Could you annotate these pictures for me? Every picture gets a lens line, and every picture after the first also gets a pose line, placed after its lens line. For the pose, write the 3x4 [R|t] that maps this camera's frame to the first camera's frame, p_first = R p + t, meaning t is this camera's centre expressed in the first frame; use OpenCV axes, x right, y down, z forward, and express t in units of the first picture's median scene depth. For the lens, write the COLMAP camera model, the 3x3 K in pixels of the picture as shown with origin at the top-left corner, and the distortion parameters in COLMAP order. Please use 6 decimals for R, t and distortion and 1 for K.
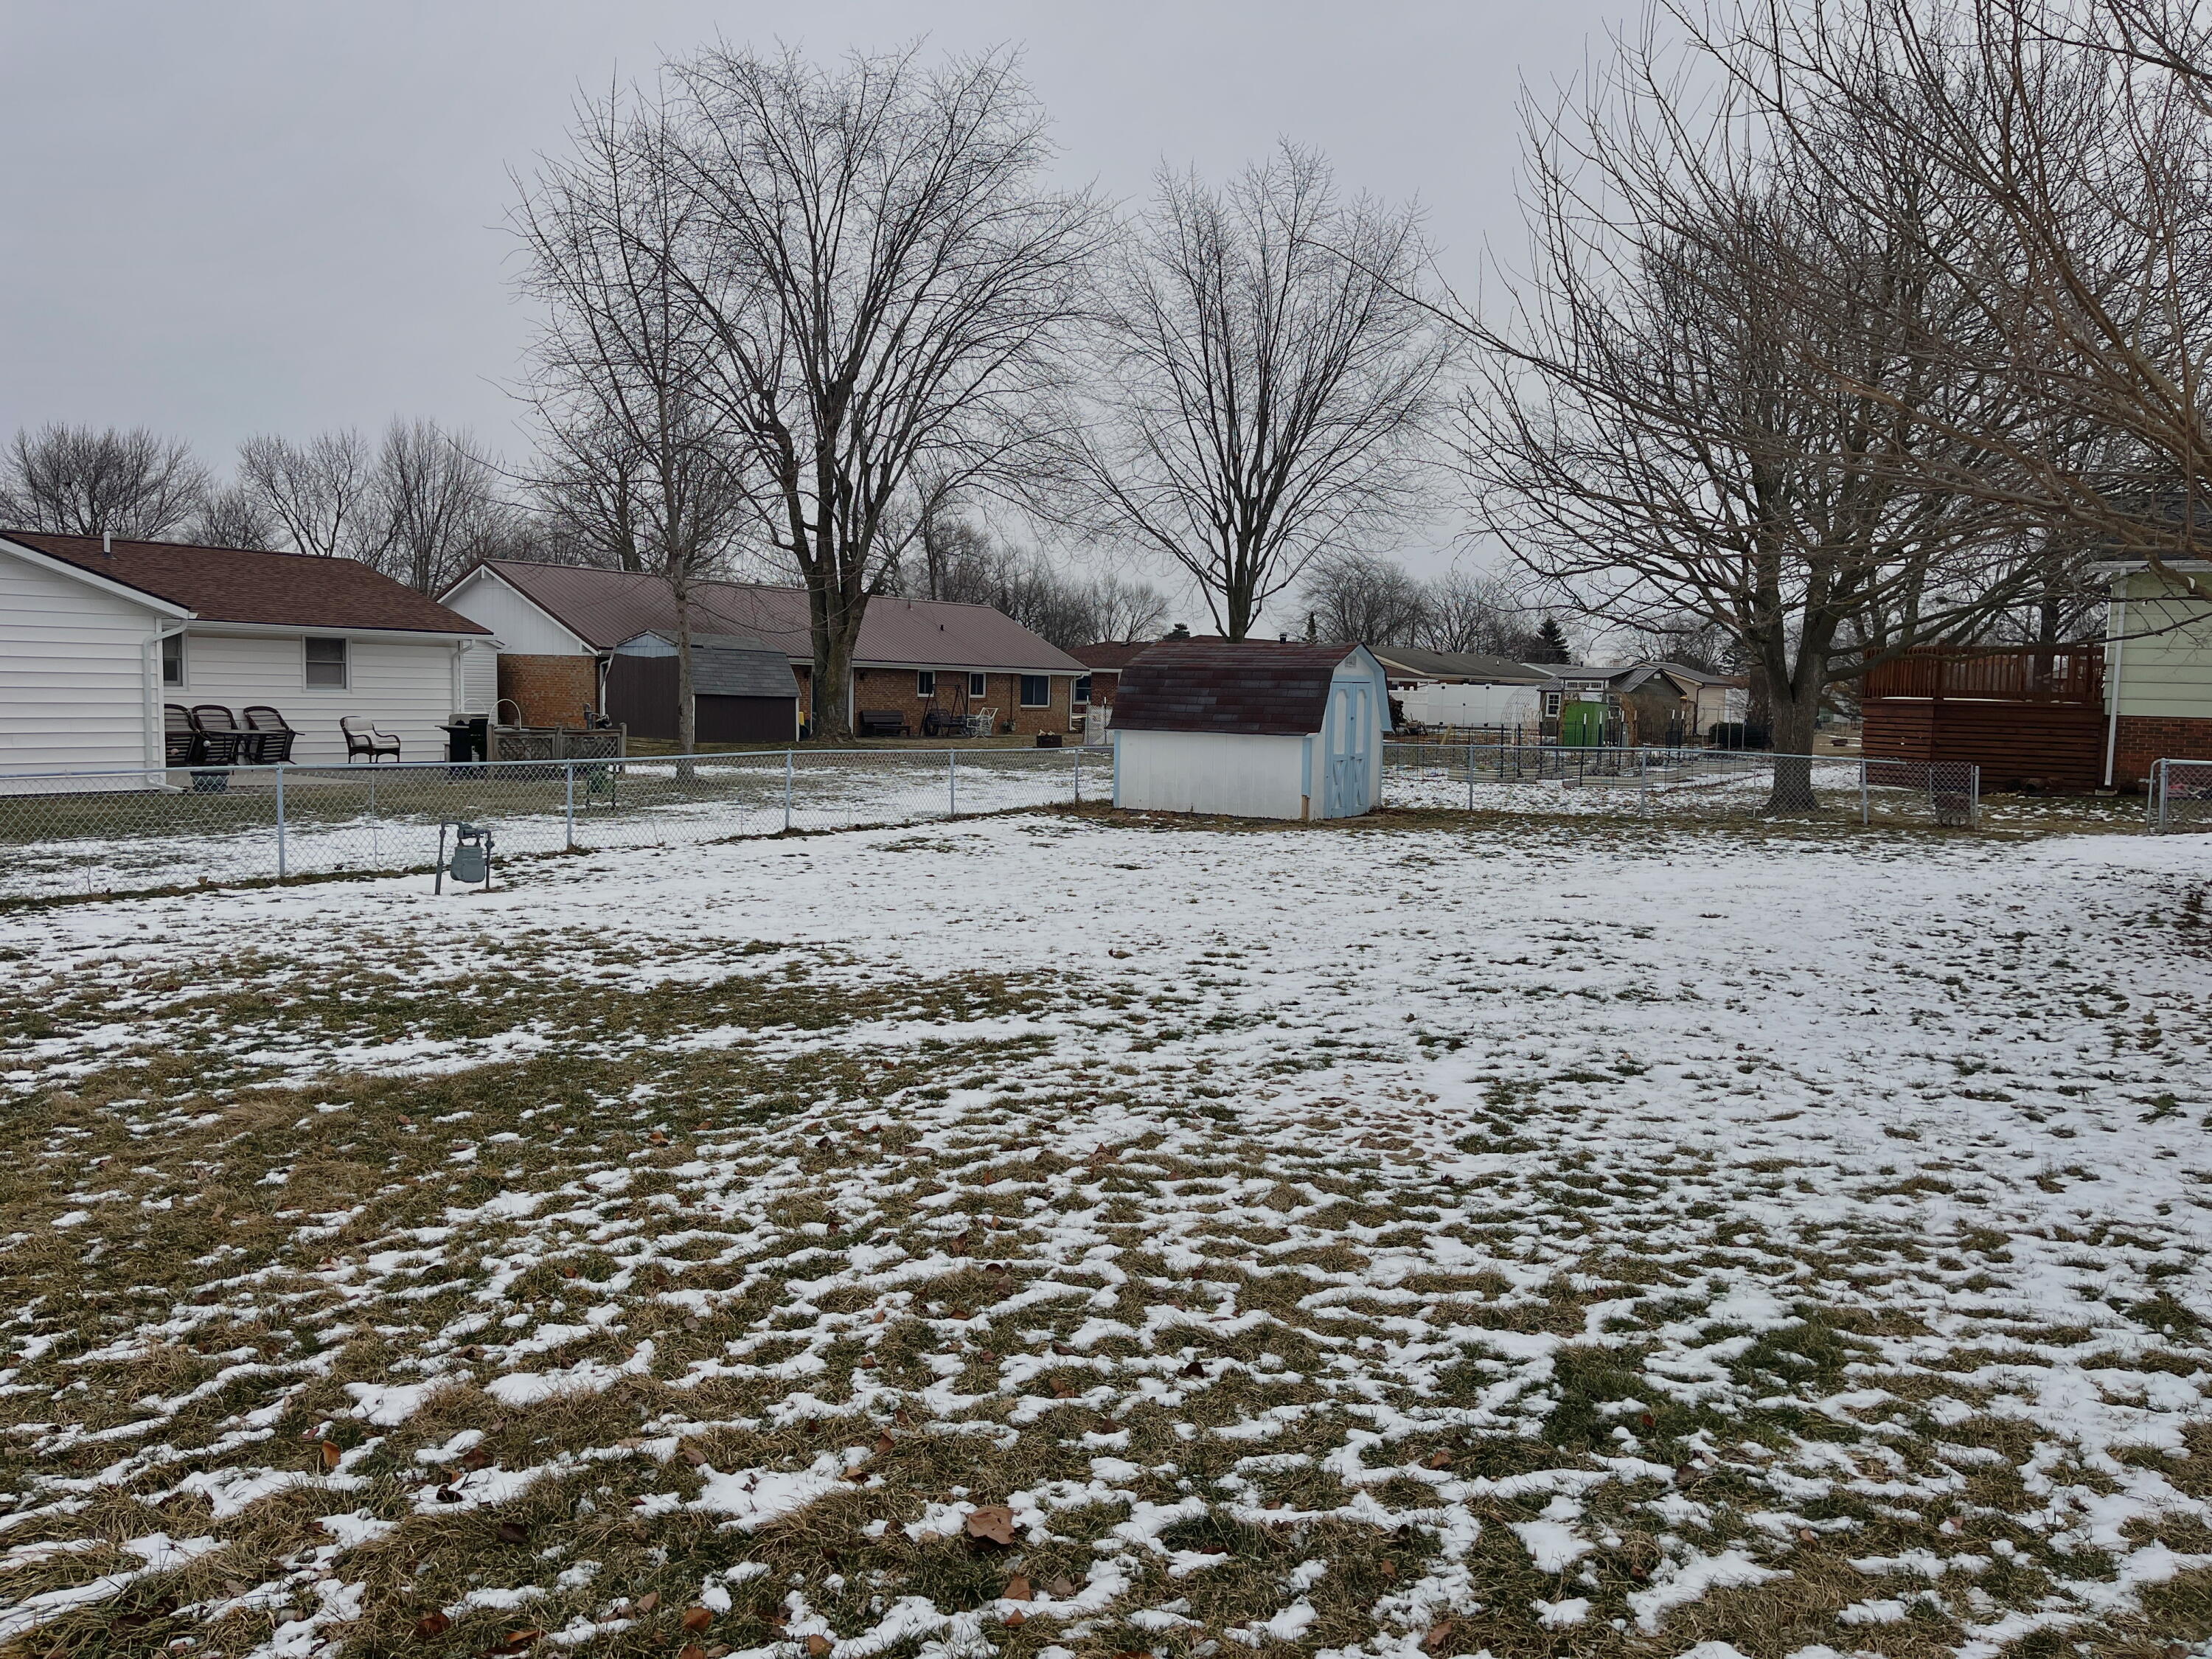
lens RADIAL K [[1707.0, 0, 1106.0], [0, 1707.0, 829.5], [0, 0, 1]] dist [0.076681, -0.130699]
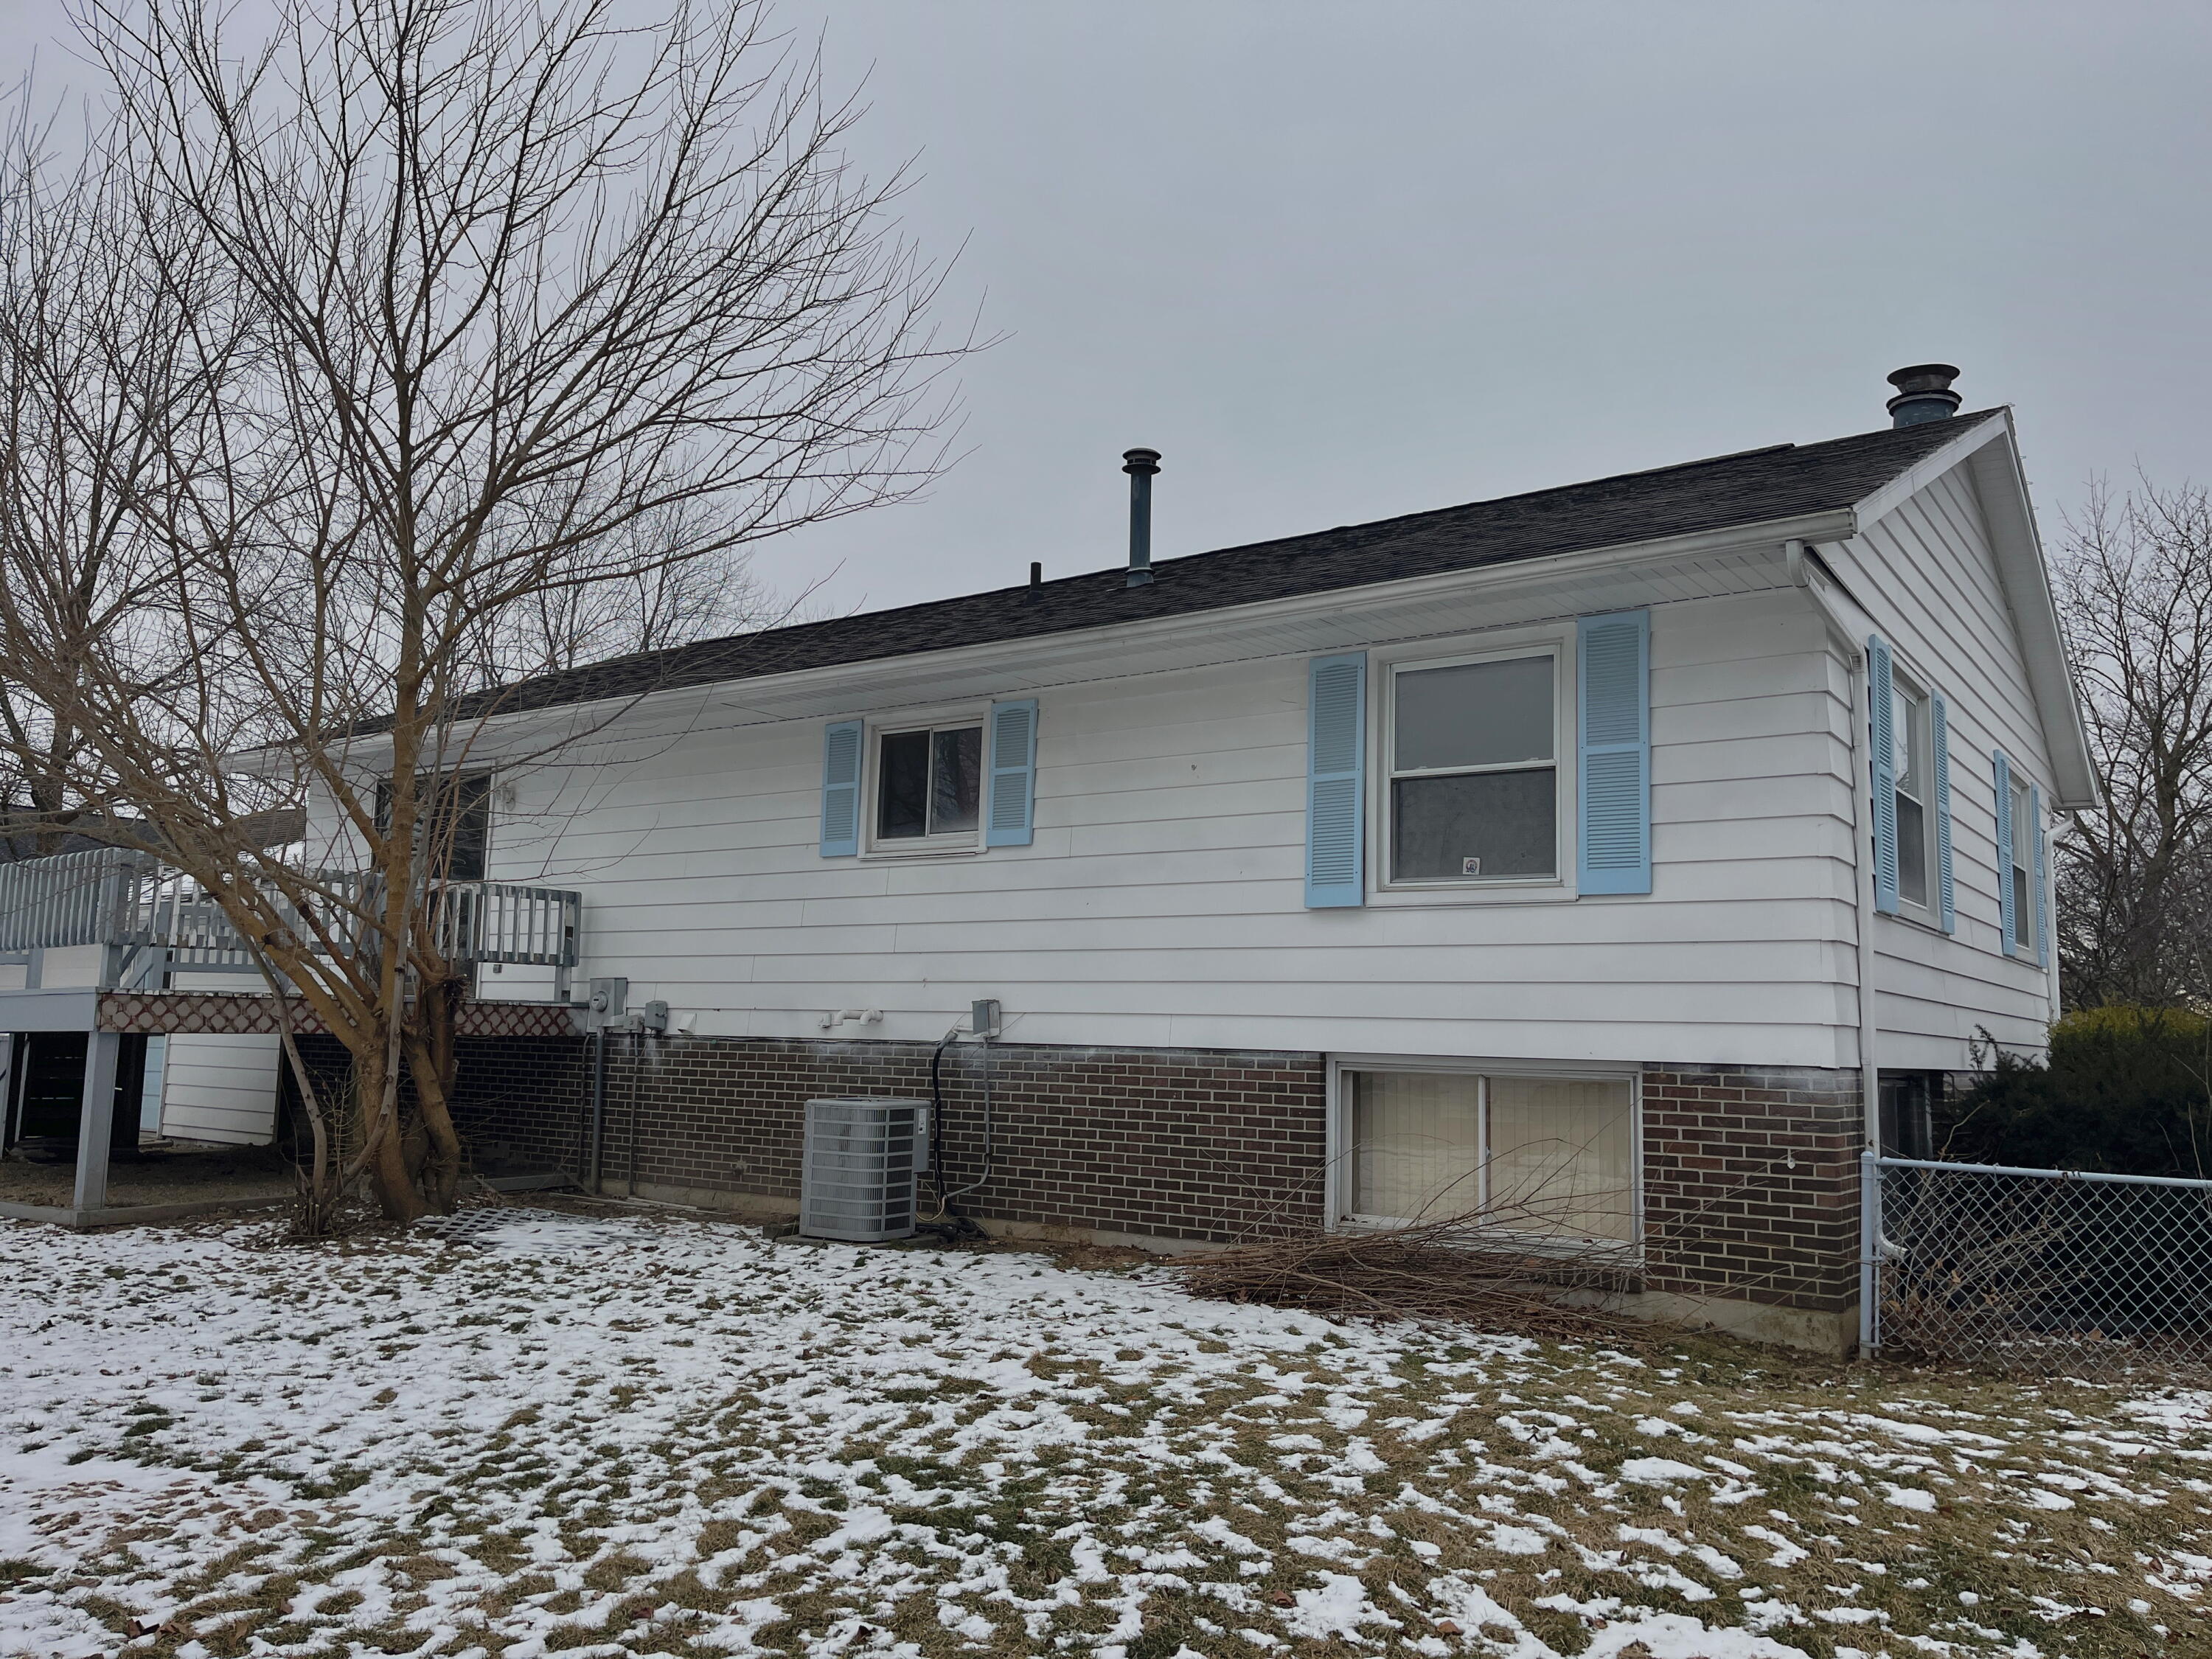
lens RADIAL K [[1707.0, 0, 1106.0], [0, 1707.0, 829.5], [0, 0, 1]] dist [0.076681, -0.130699]
pose [[0.027072, 0.093293, 0.995271, -1.034954], [0.061328, 0.993605, -0.094805, -0.082466], [-0.997750, 0.063605, 0.021178, 0.733065]]
